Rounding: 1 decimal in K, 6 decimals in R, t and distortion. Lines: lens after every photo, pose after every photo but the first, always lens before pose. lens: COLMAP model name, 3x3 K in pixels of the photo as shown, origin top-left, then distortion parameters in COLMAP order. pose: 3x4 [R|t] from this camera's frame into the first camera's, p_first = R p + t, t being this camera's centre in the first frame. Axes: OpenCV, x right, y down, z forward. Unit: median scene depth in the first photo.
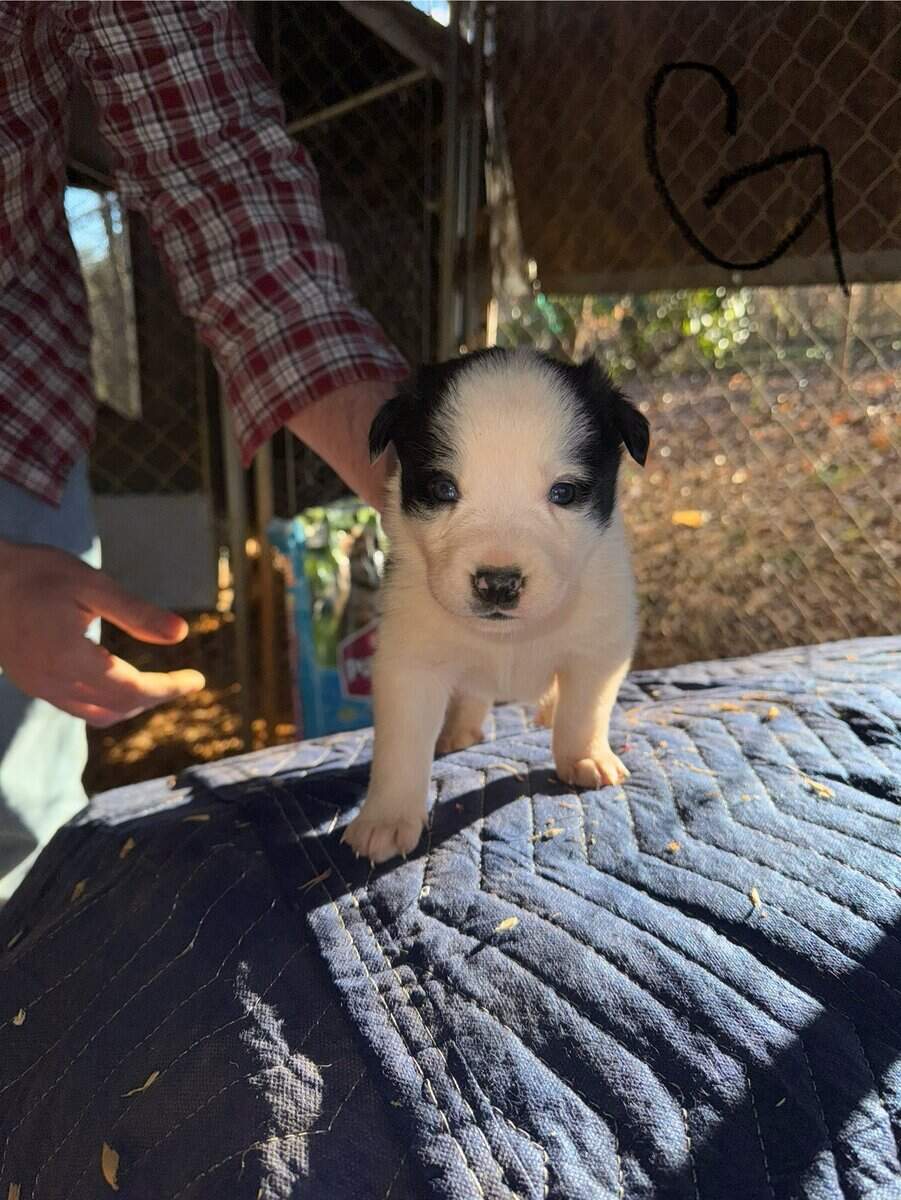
lens RADIAL K [[897.8, 0, 465.4], [0, 897.8, 602.1], [0, 0, 1]] dist [-0.002074, -0.025685]
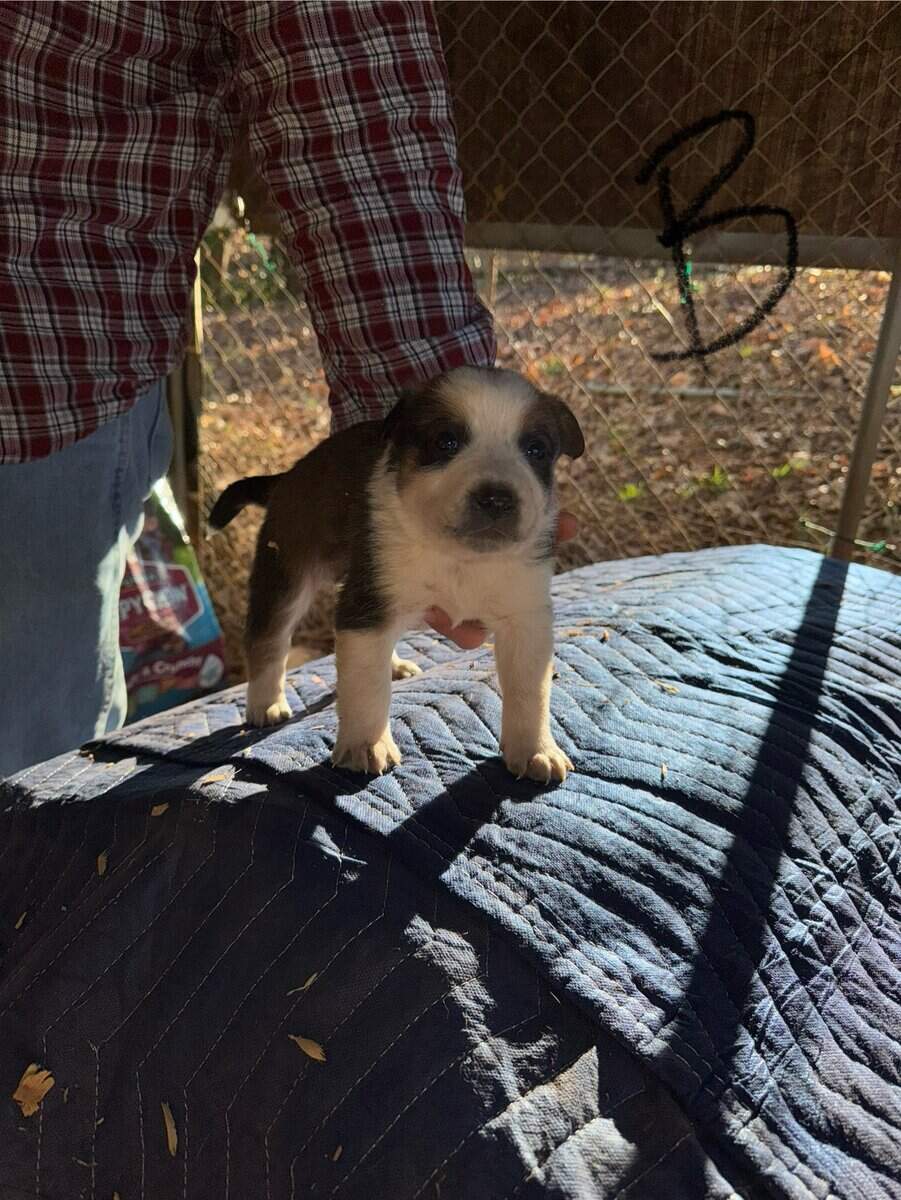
lens RADIAL K [[897.8, 0, 446.8], [0, 897.8, 599.4], [0, 0, 1]] dist [-0.002074, -0.025685]
pose [[0.925761, -0.082160, 0.369074, -0.560673], [0.048576, 0.993861, 0.099400, -0.110541], [-0.374975, -0.074093, 0.924069, -0.191404]]
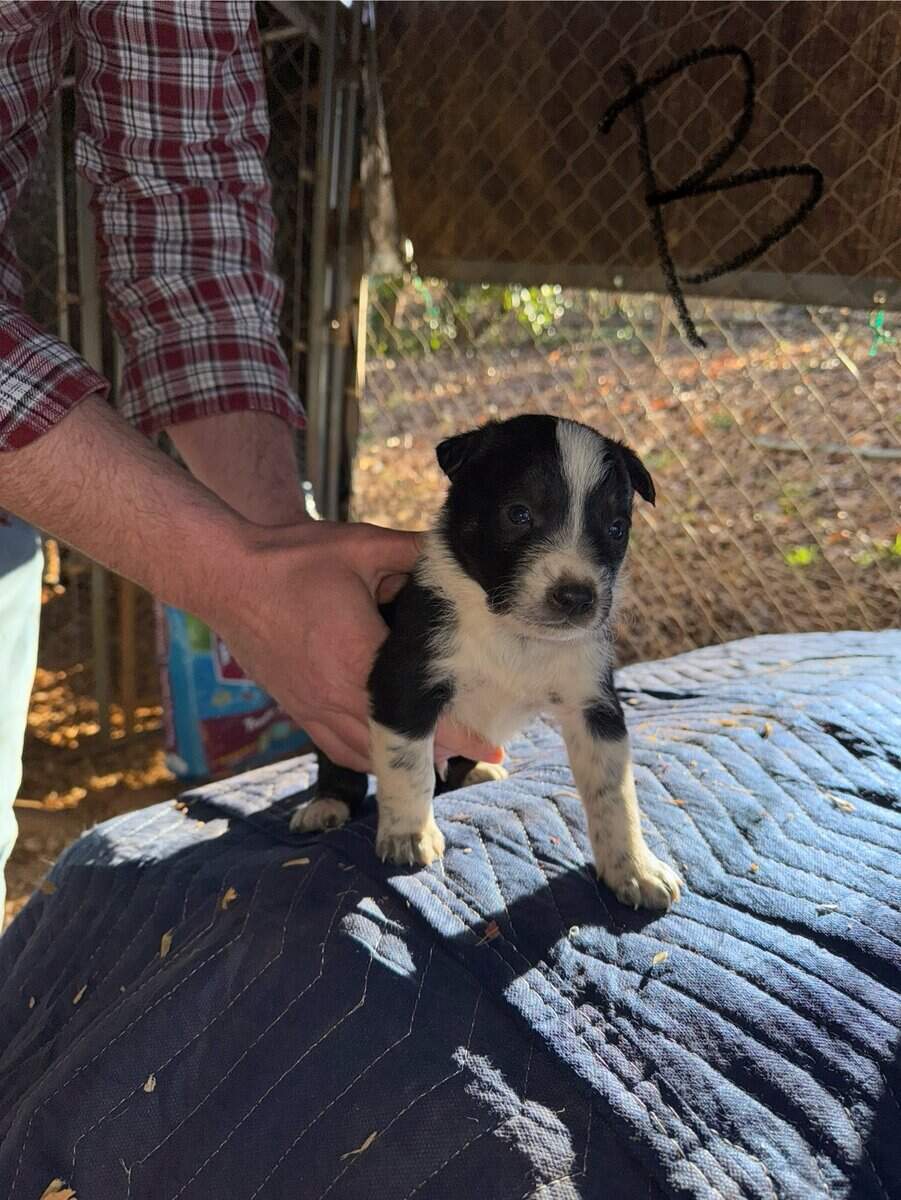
lens RADIAL K [[897.8, 0, 447.5], [0, 897.8, 595.7], [0, 0, 1]] dist [-0.002074, -0.025685]
pose [[0.977256, 0.000609, 0.212061, -0.453230], [-0.009402, 0.999137, 0.040456, -0.131167], [-0.211854, -0.041530, 0.976419, -0.006284]]
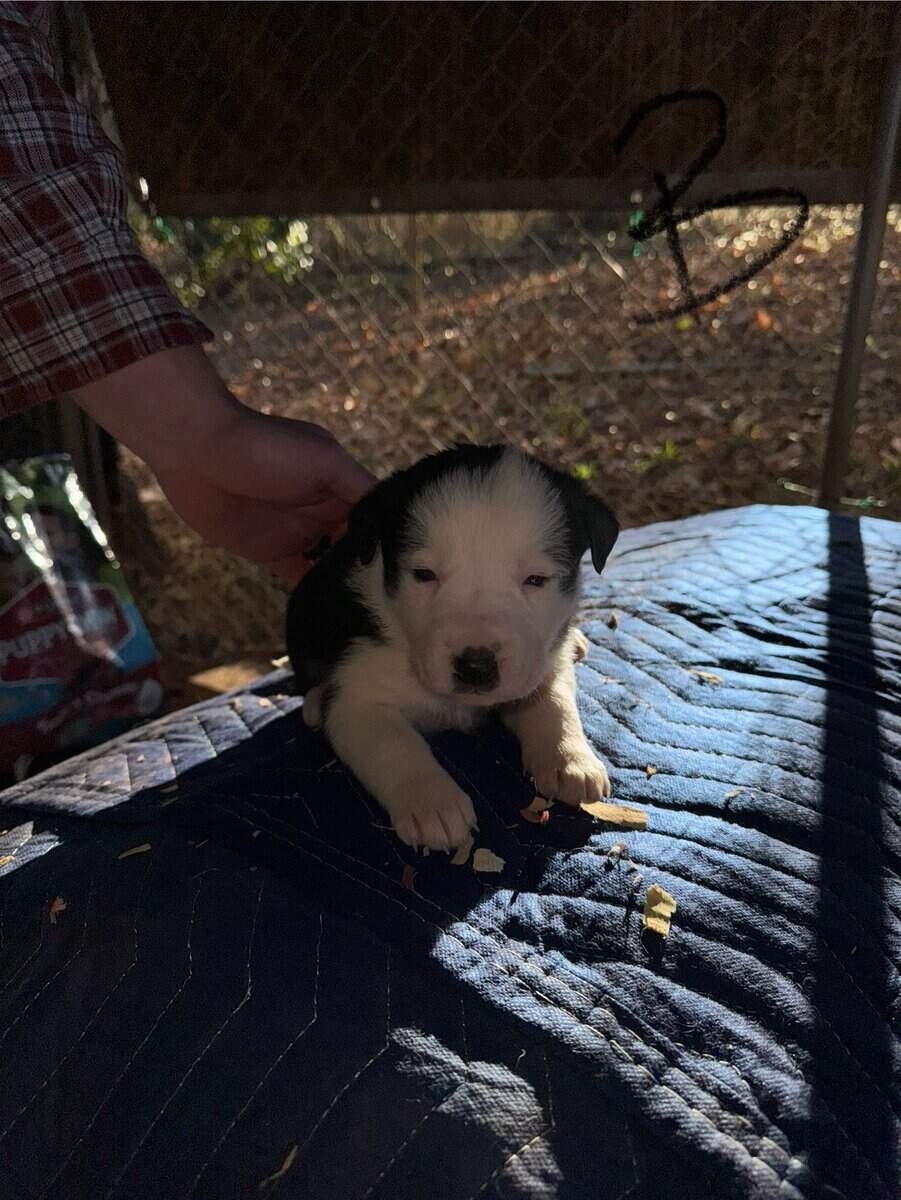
lens RADIAL K [[897.8, 0, 423.0], [0, 897.8, 590.6], [0, 0, 1]] dist [-0.002074, -0.025685]
pose [[0.902623, -0.145991, 0.404919, -0.469469], [0.120416, 0.988808, 0.088085, -0.048885], [-0.413246, -0.030748, 0.910100, 0.187825]]
